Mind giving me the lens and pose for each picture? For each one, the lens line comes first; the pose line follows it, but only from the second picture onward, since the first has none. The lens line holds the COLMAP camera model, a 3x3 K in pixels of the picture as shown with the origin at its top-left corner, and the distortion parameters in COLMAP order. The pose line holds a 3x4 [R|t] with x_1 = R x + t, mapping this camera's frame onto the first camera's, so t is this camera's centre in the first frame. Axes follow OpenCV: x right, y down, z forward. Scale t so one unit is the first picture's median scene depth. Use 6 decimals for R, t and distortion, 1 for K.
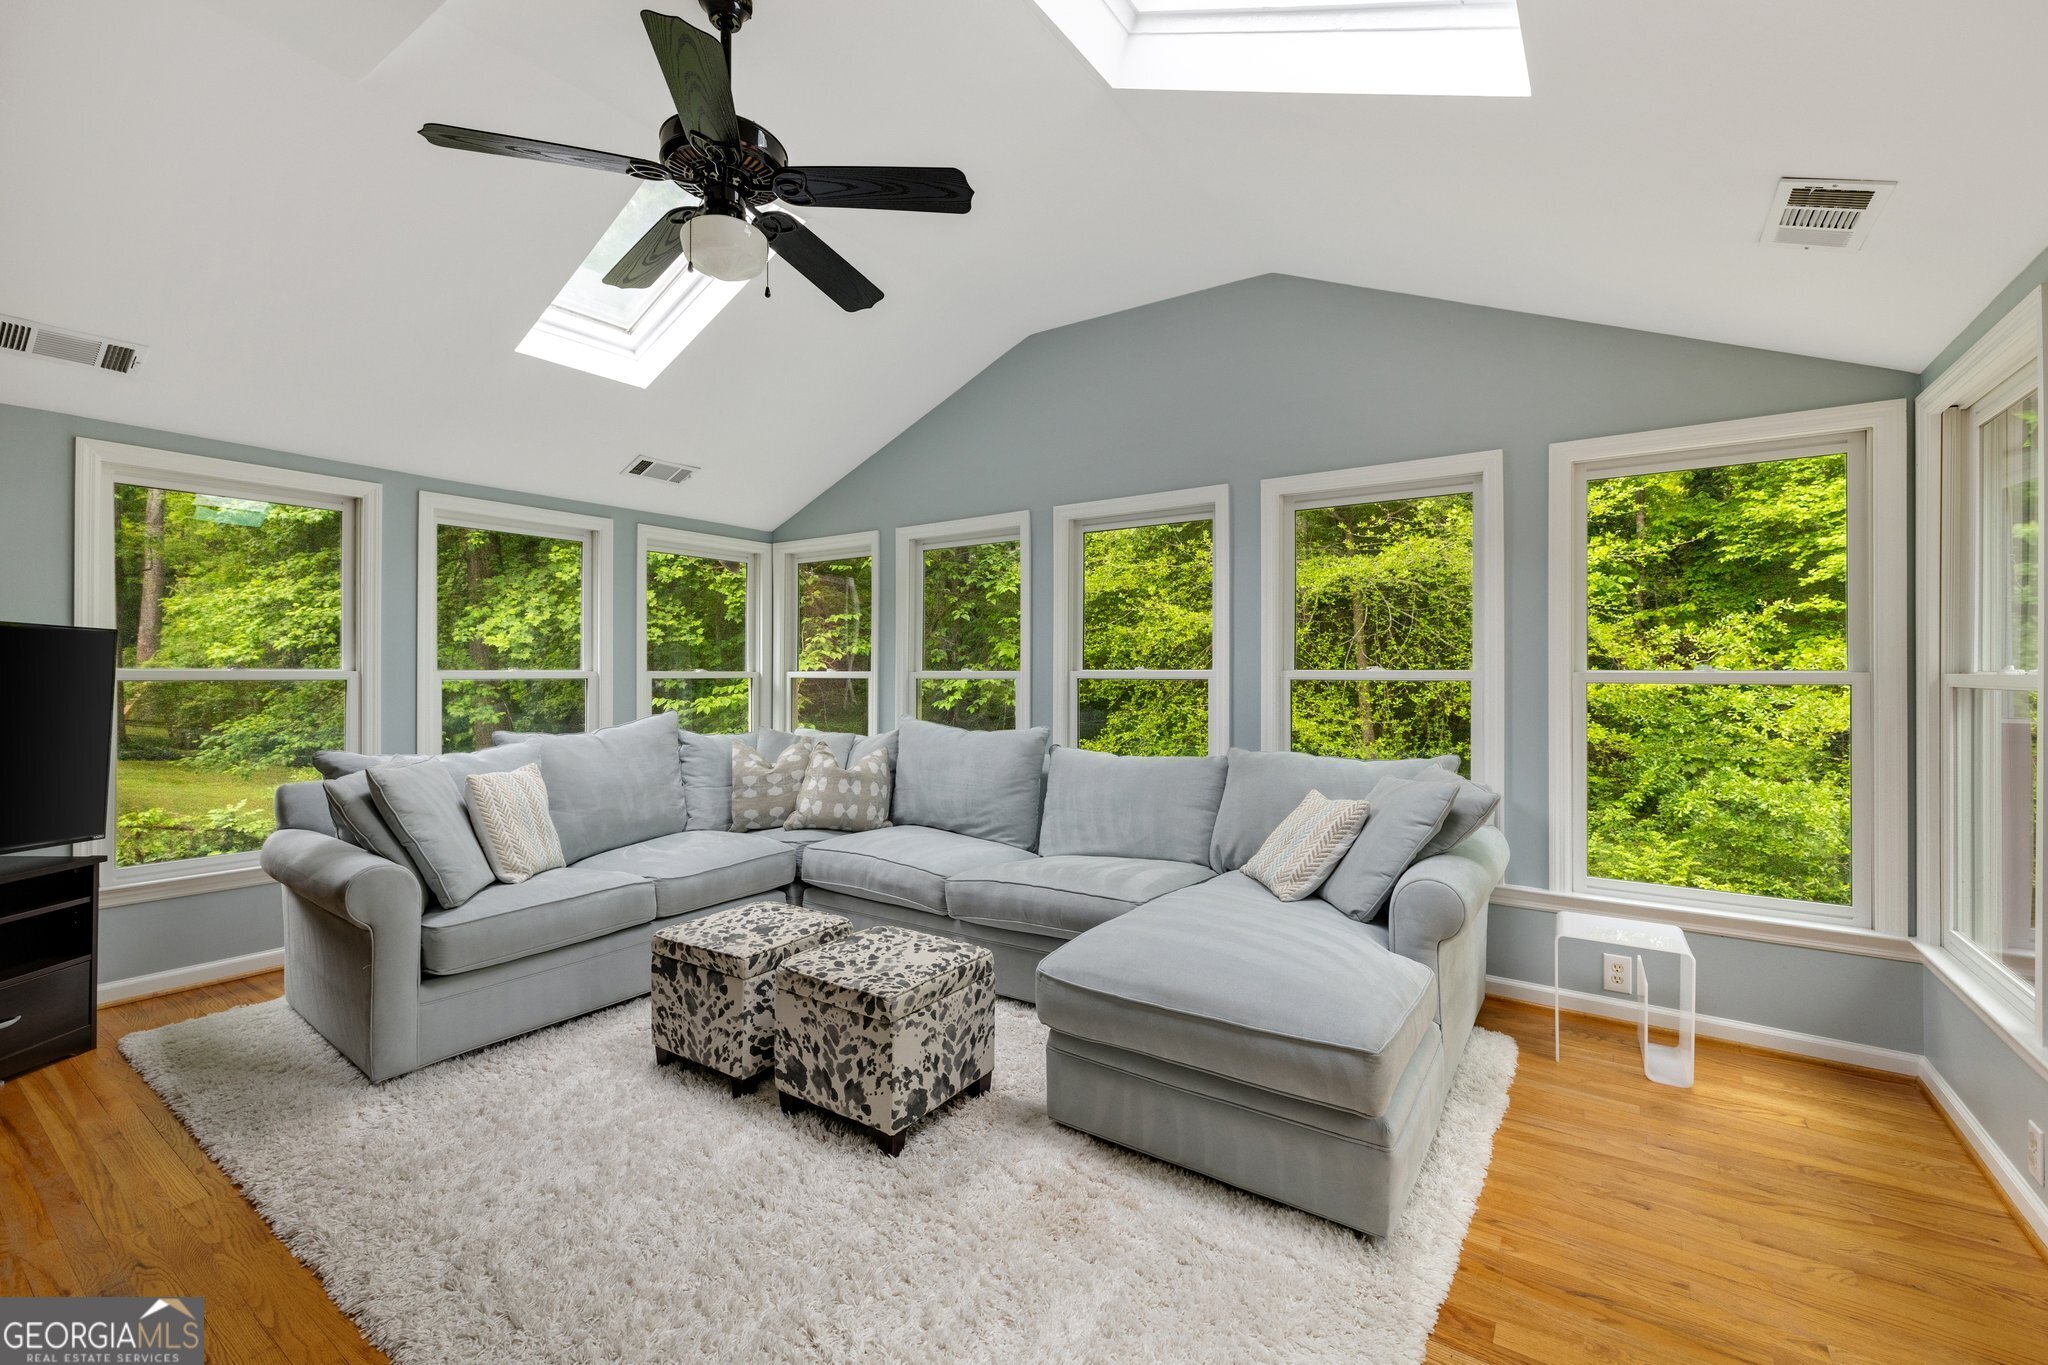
lens RADIAL K [[860.7, 0, 1019.4], [0, 860.7, 667.4], [0, 0, 1]] dist [0.001407, 0.000271]
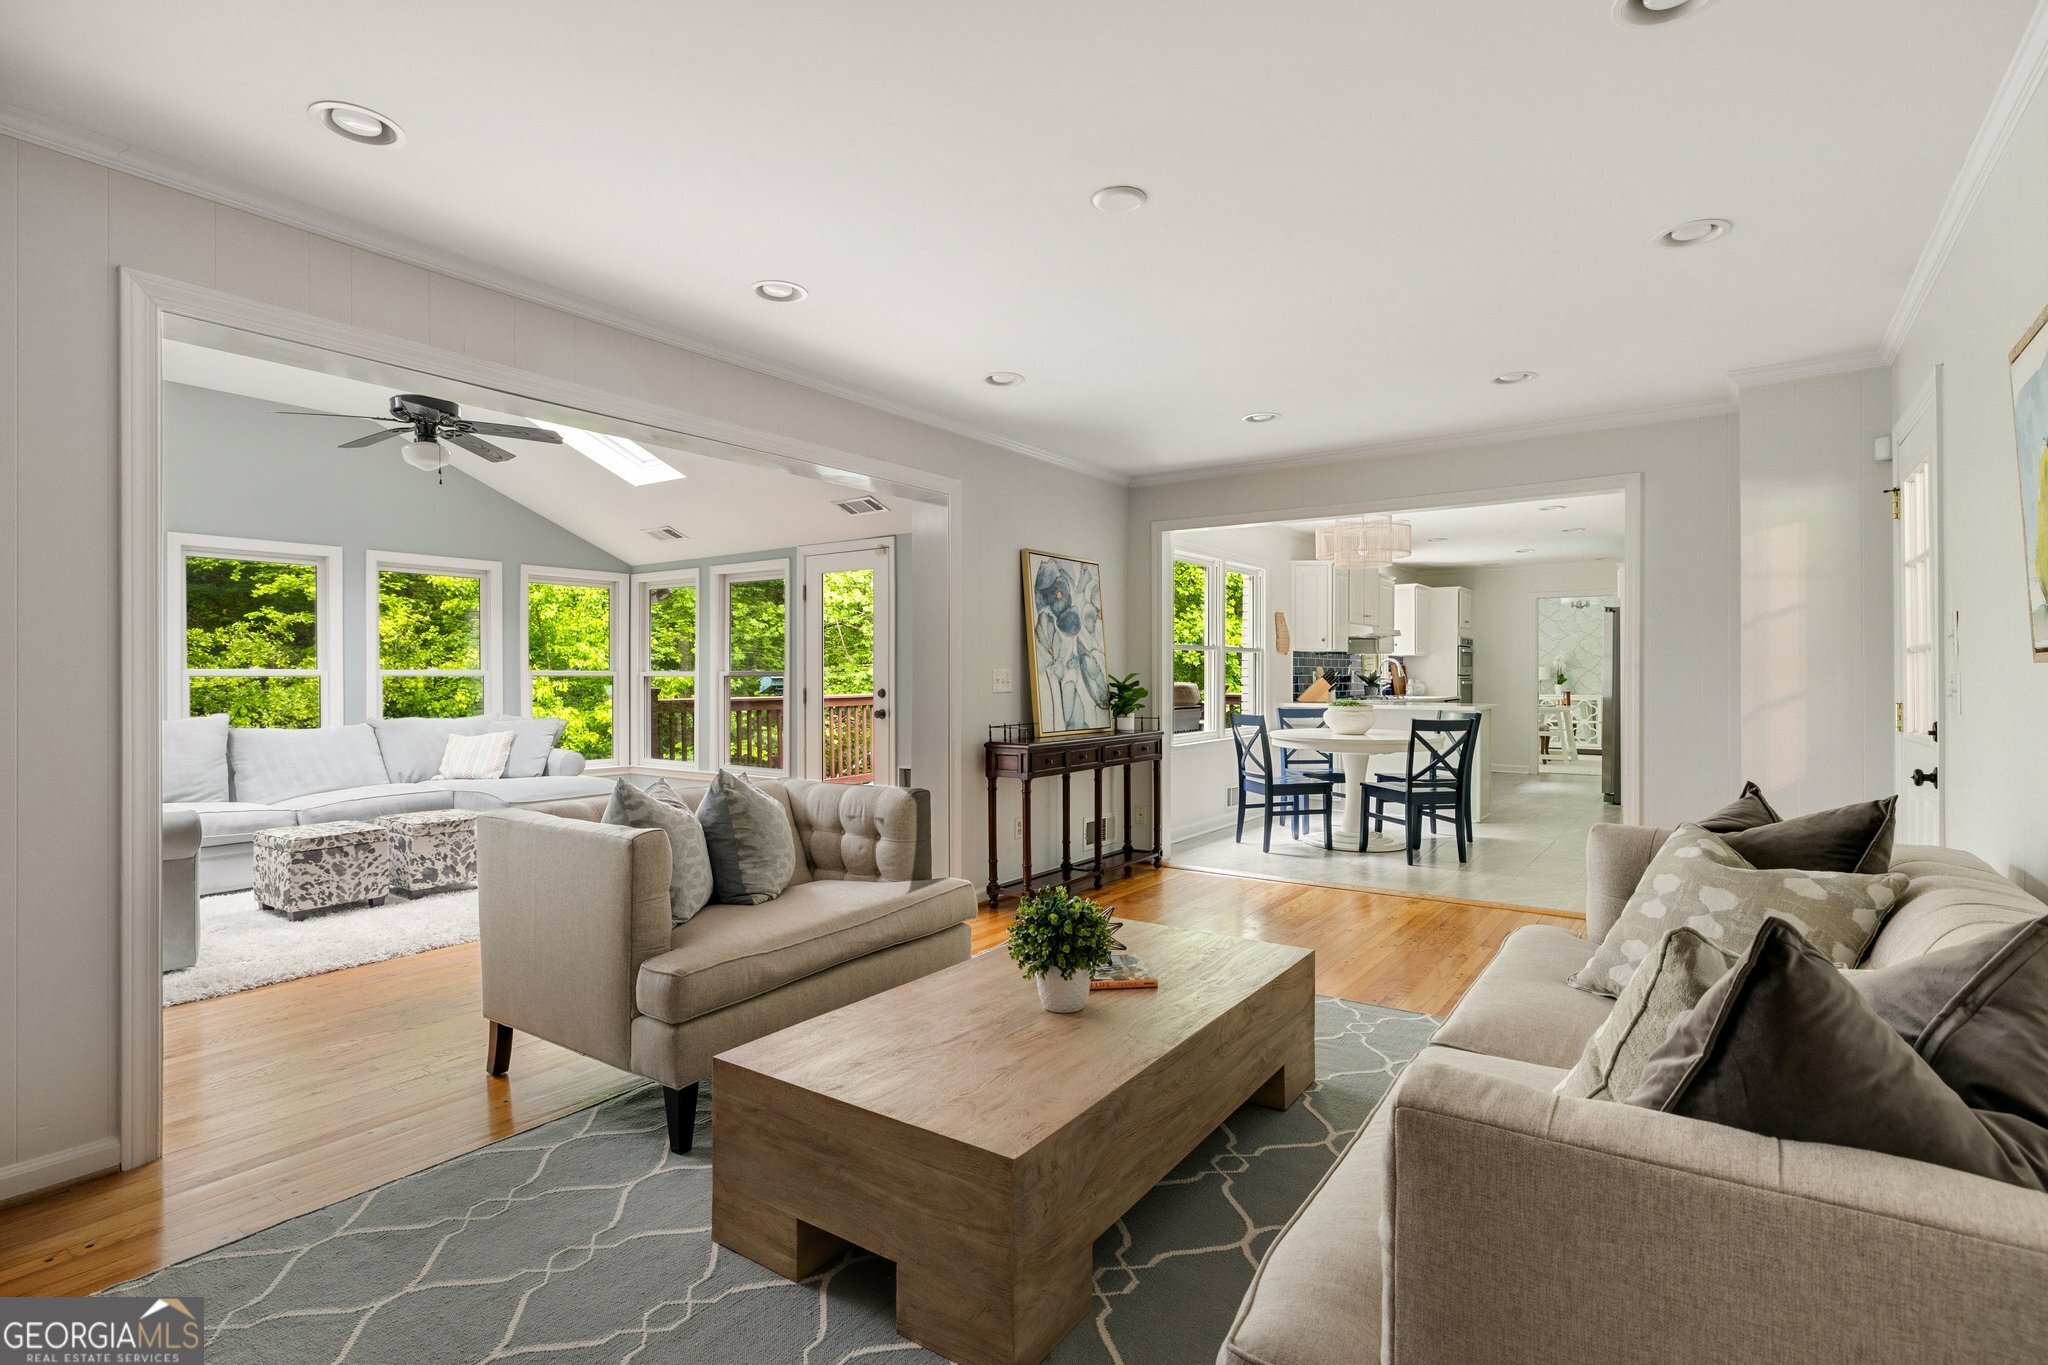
lens RADIAL K [[1015.5, 0, 1026.6], [0, 1015.5, 678.2], [0, 0, 1]] dist [-0.001193, -0.000083]
pose [[0.007353, -0.004902, 0.999961, -2.327162], [-0.001808, 0.999986, 0.004916, 0.010879], [-0.999971, -0.001844, 0.007344, -0.334762]]
